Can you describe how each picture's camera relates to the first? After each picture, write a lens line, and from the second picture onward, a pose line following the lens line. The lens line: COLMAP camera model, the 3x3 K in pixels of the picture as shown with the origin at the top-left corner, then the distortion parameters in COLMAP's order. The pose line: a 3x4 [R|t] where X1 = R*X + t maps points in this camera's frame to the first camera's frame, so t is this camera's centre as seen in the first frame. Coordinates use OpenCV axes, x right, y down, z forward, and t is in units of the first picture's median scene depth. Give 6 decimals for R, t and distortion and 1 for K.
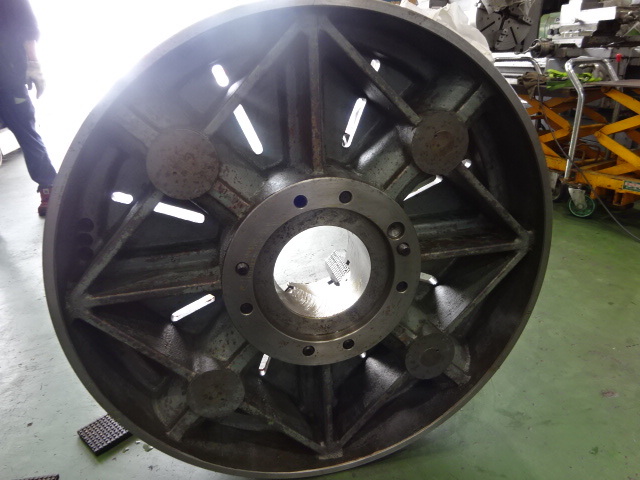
lens RADIAL K [[466.7, 0, 320.0], [0, 466.7, 240.0], [0, 0, 1]] dist [-0.004719, -0.003982]
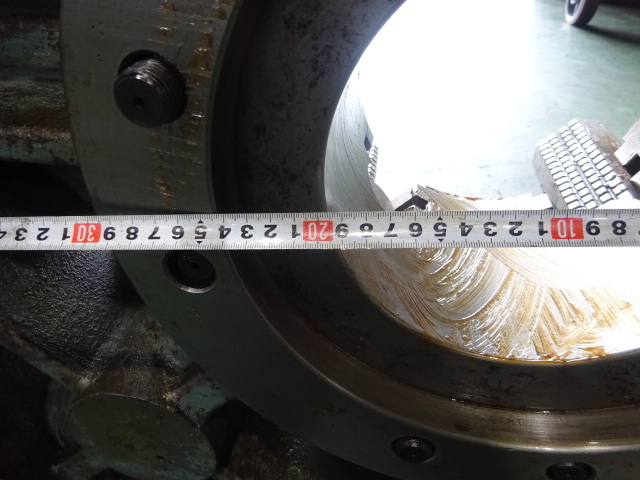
lens RADIAL K [[466.7, 0, 320.0], [0, 466.7, 240.0], [0, 0, 1]] dist [-0.004719, -0.003982]
pose [[0.922897, 0.255775, -0.287821, -0.027413], [-0.169857, 0.941270, 0.291821, 0.046637], [0.345558, -0.220432, 0.912140, 0.748478]]
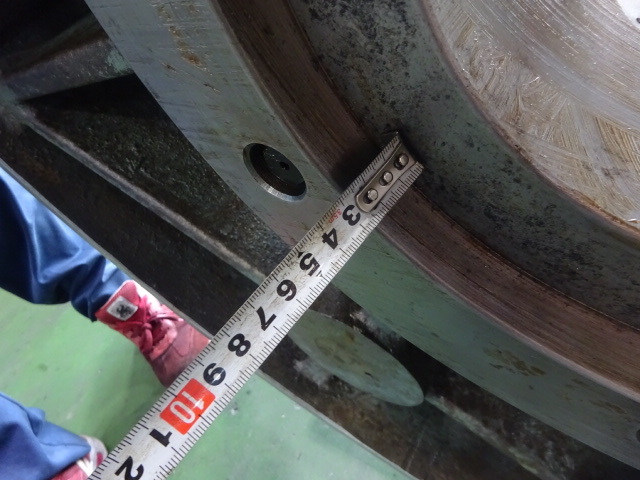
lens RADIAL K [[466.7, 0, 320.0], [0, 466.7, 240.0], [0, 0, 1]] dist [-0.004719, -0.003982]
pose [[0.617765, 0.308465, -0.723337, -0.007900], [0.144064, 0.859887, 0.489734, 0.078112], [0.773054, -0.406747, 0.486769, 0.850142]]
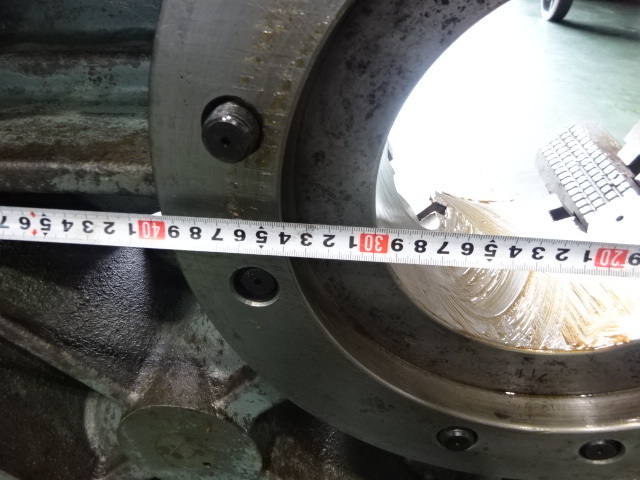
lens RADIAL K [[466.7, 0, 320.0], [0, 466.7, 240.0], [0, 0, 1]] dist [-0.004719, -0.003982]
pose [[0.942225, 0.204147, -0.265588, -0.053635], [-0.126223, 0.950772, 0.283021, 0.039579], [0.310291, -0.233146, 0.921609, 0.718283]]
